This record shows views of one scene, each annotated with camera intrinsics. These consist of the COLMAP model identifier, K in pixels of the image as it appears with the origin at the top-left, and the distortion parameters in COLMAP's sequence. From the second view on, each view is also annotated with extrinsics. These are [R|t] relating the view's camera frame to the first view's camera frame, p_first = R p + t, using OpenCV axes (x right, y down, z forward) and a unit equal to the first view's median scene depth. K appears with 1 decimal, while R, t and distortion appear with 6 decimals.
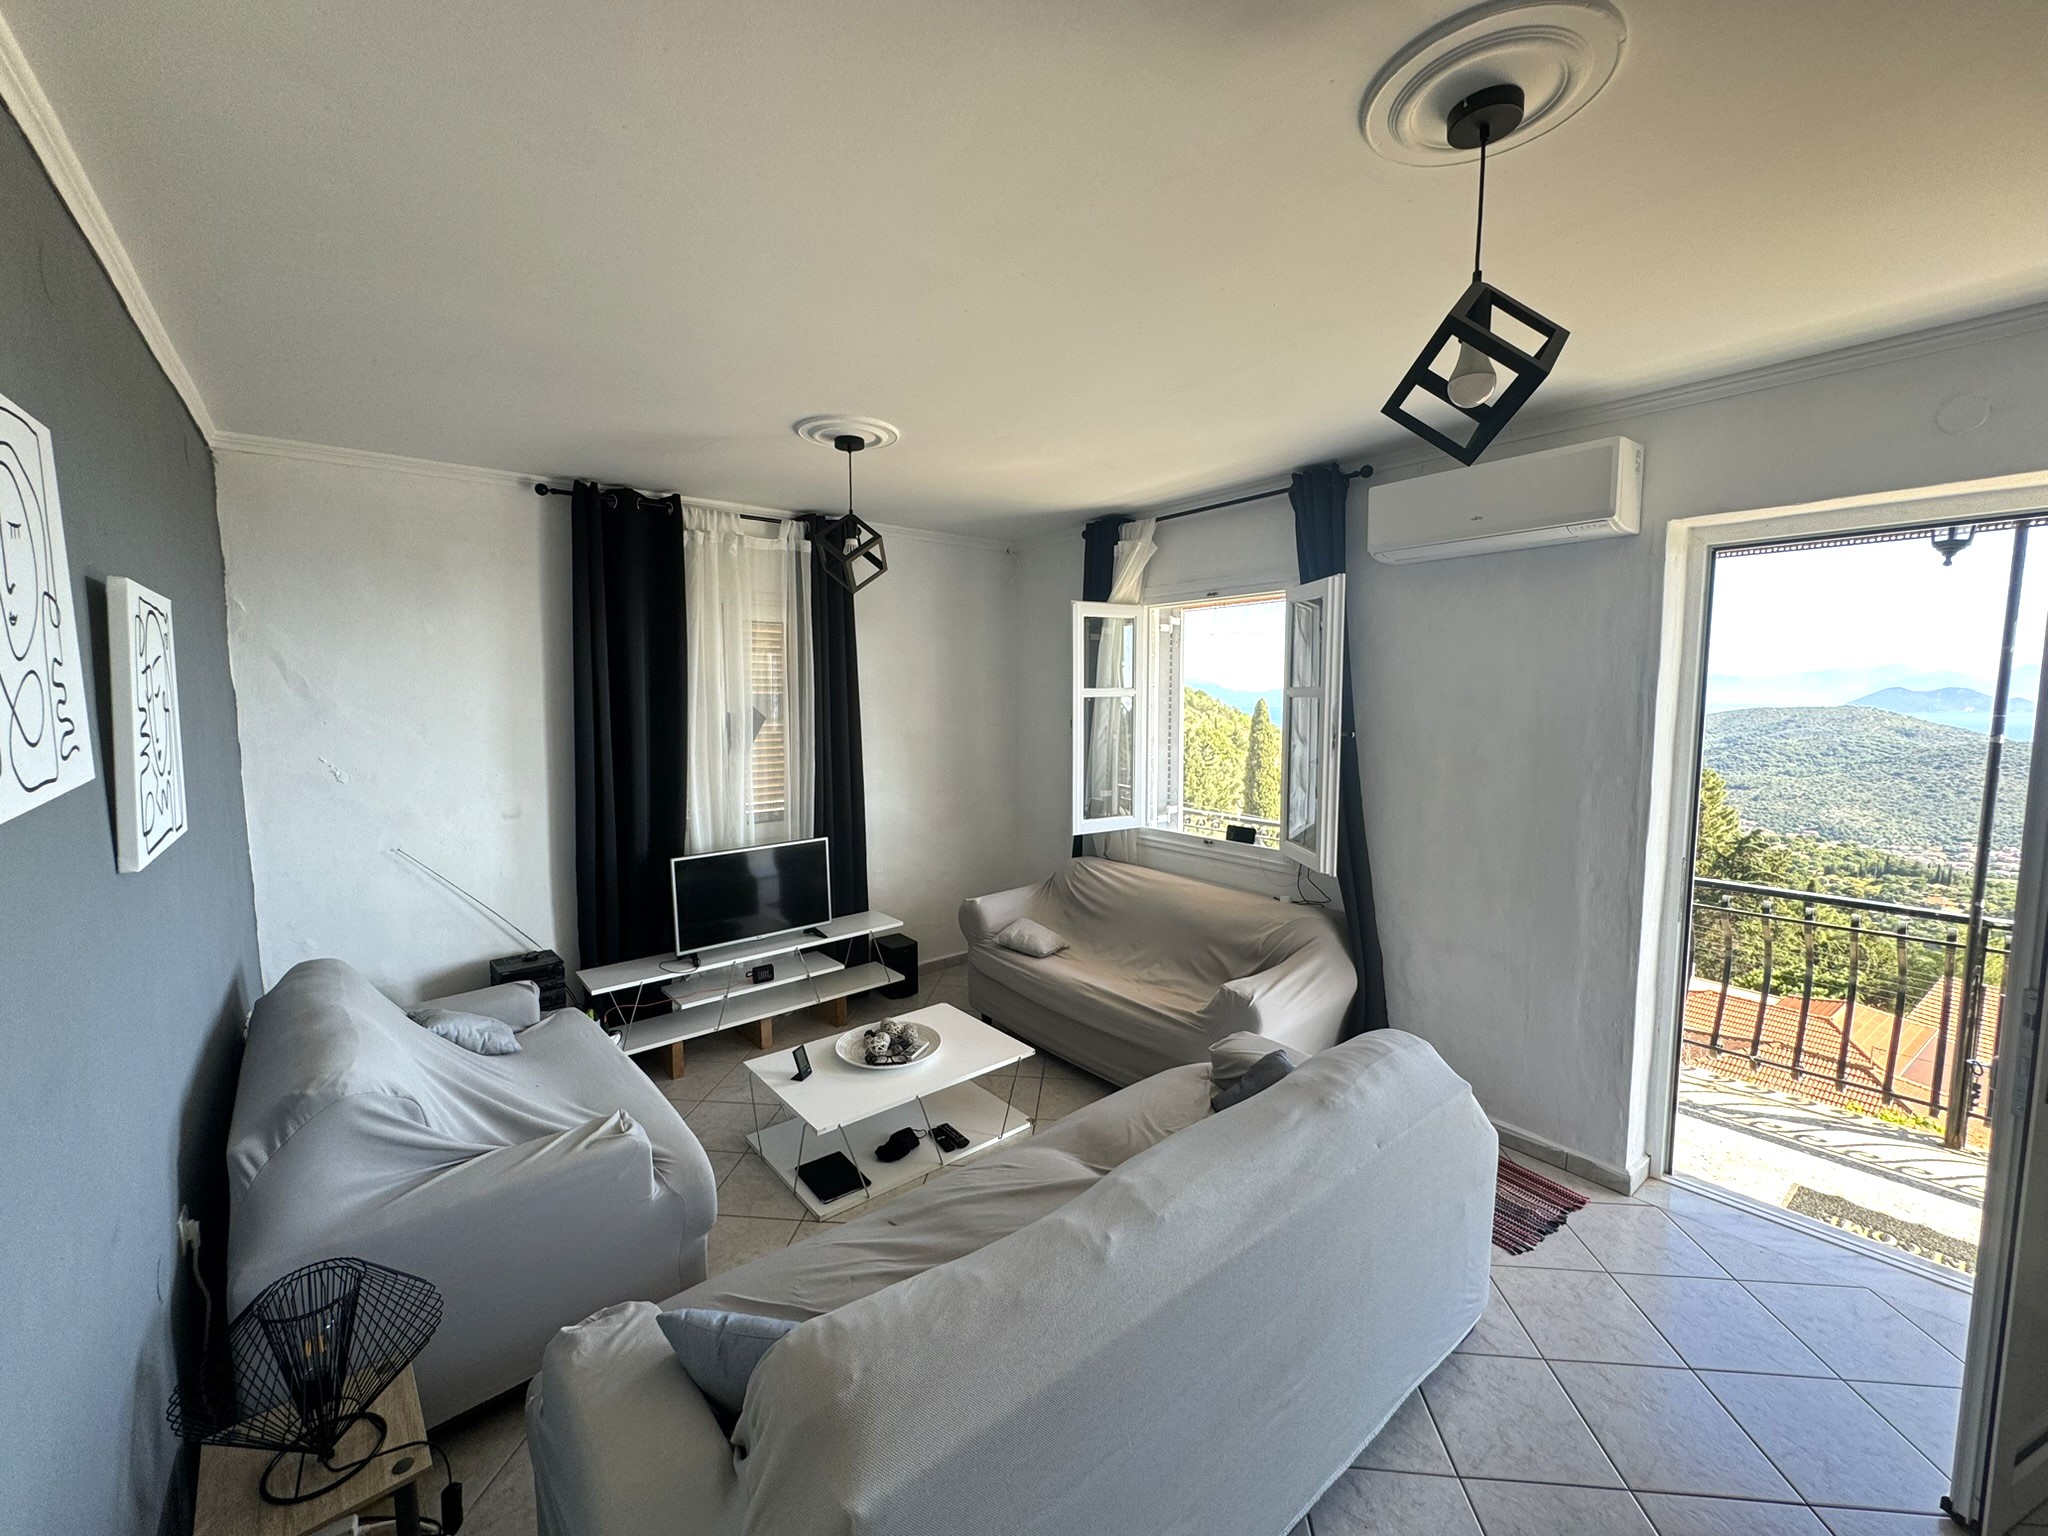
lens RADIAL K [[817.5, 0, 1027.1], [0, 817.5, 770.1], [0, 0, 1]] dist [-0.004024, 0.001046]
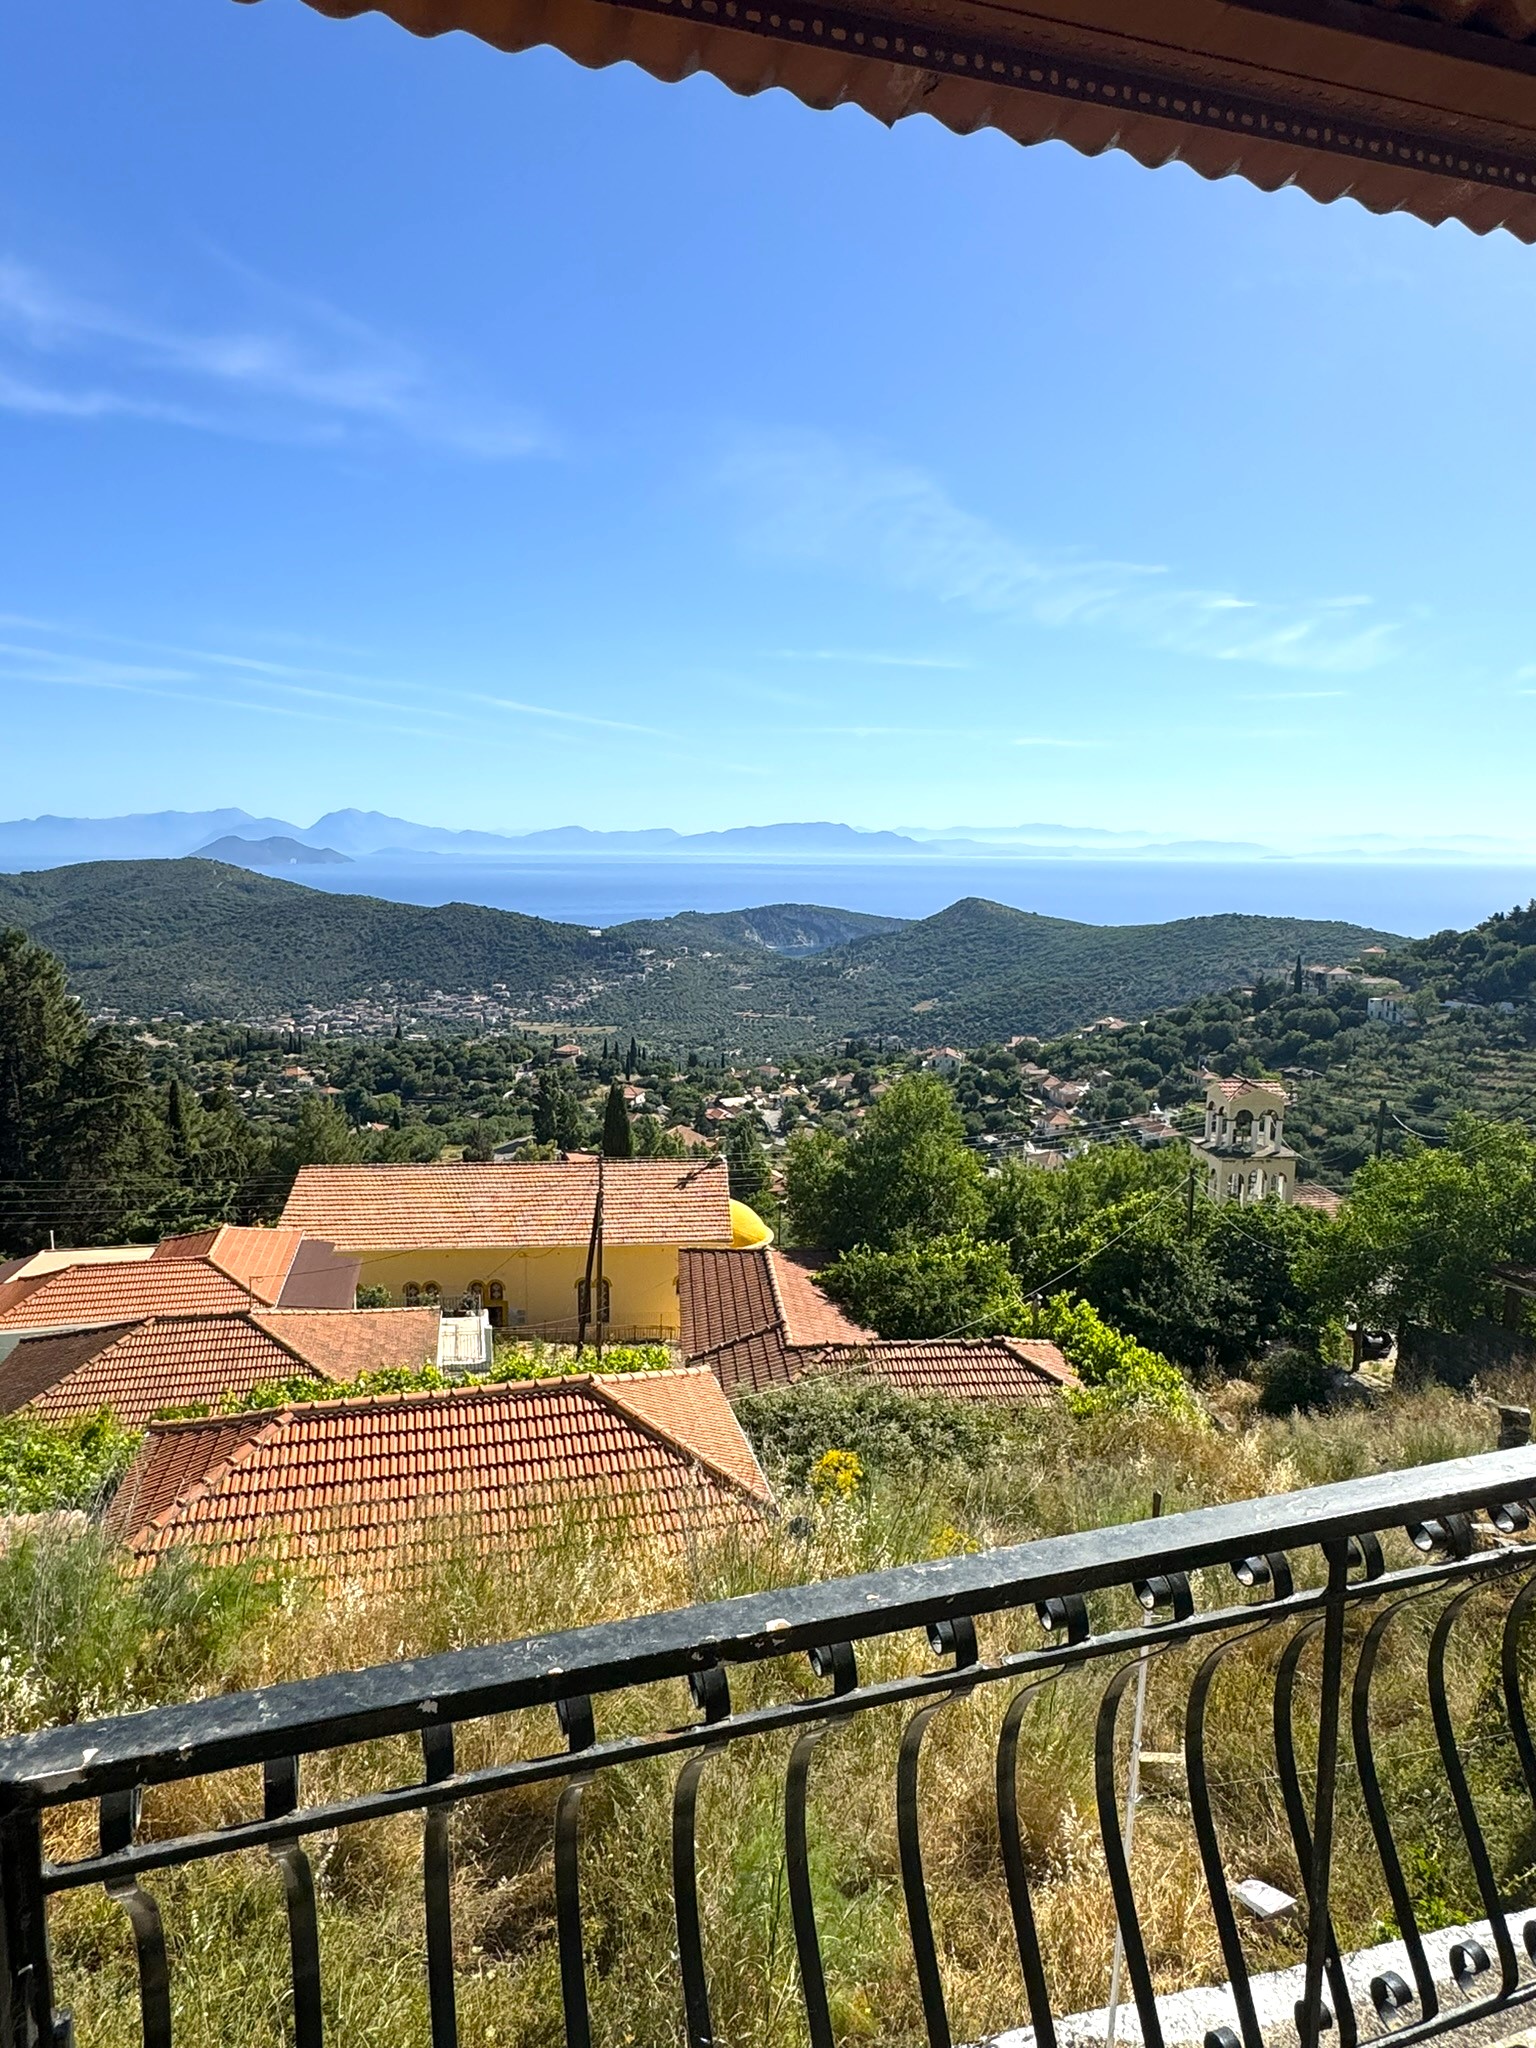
lens RADIAL K [[1259.5, 0, 761.0], [0, 1259.5, 1024.1], [0, 0, 1]] dist [-0.003137, -0.000576]
pose [[0.353307, -0.128608, 0.926625, 0.927948], [0.081433, 0.990974, 0.106490, -0.035404], [-0.931957, 0.037834, 0.360590, 0.662051]]
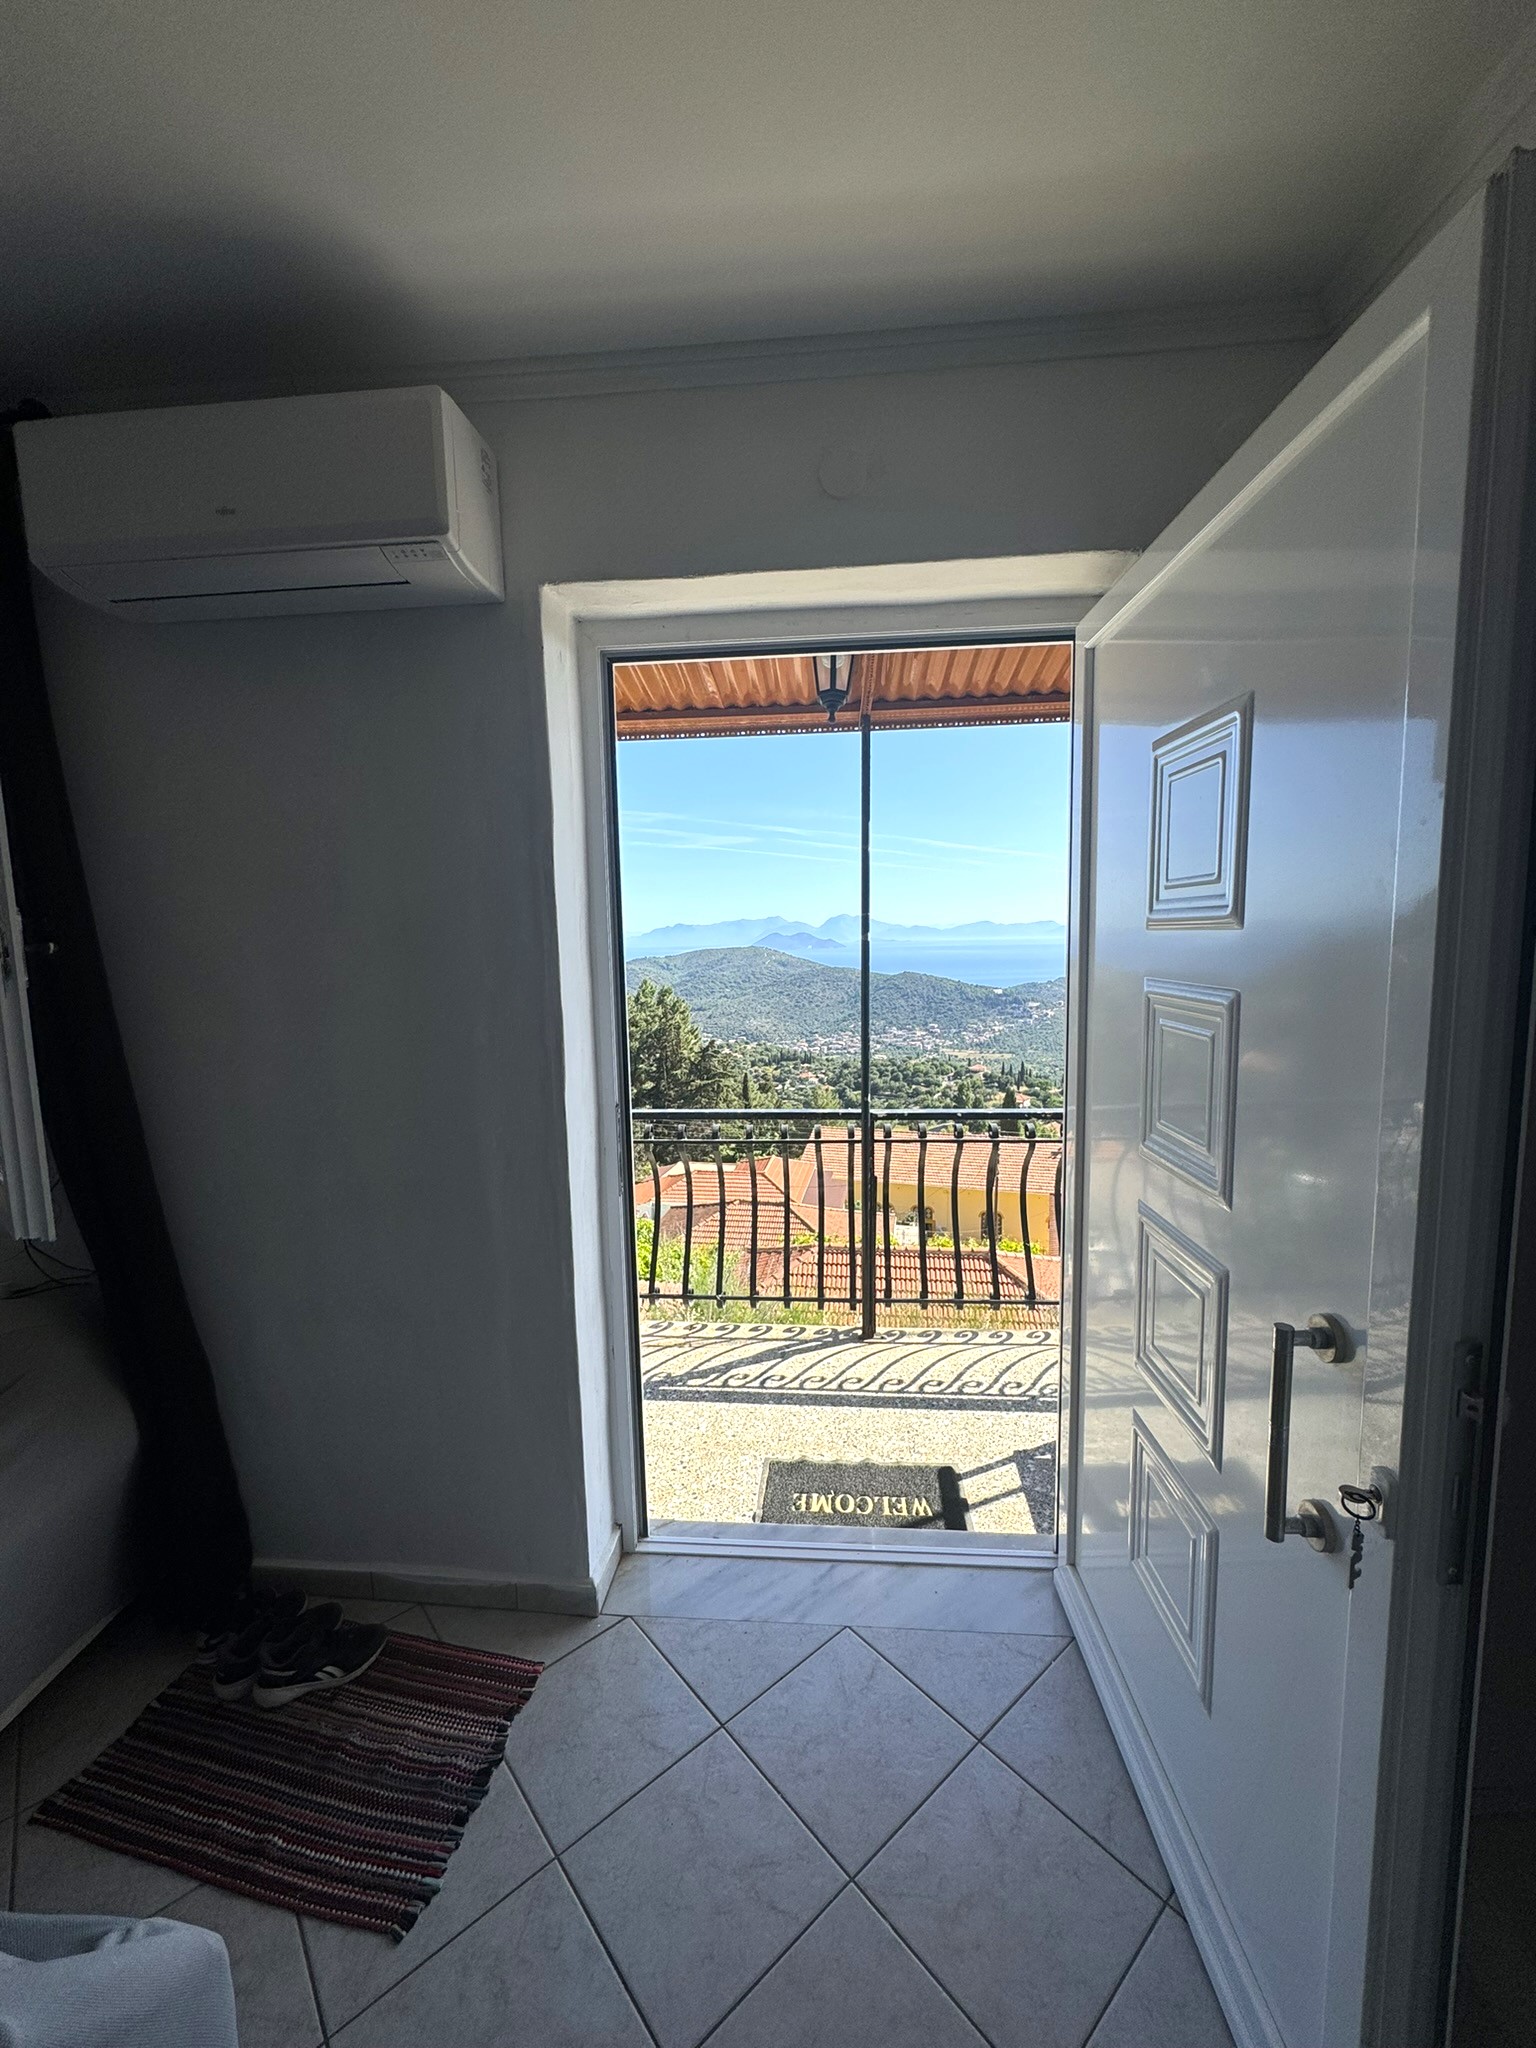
lens RADIAL K [[817.5, 0, 764.6], [0, 817.5, 1020.2], [0, 0, 1]] dist [-0.004024, 0.001046]
pose [[0.695405, -0.084743, 0.713604, 0.329292], [0.084740, 0.995764, 0.035672, 0.017420], [-0.713605, 0.035665, 0.699640, 0.343347]]
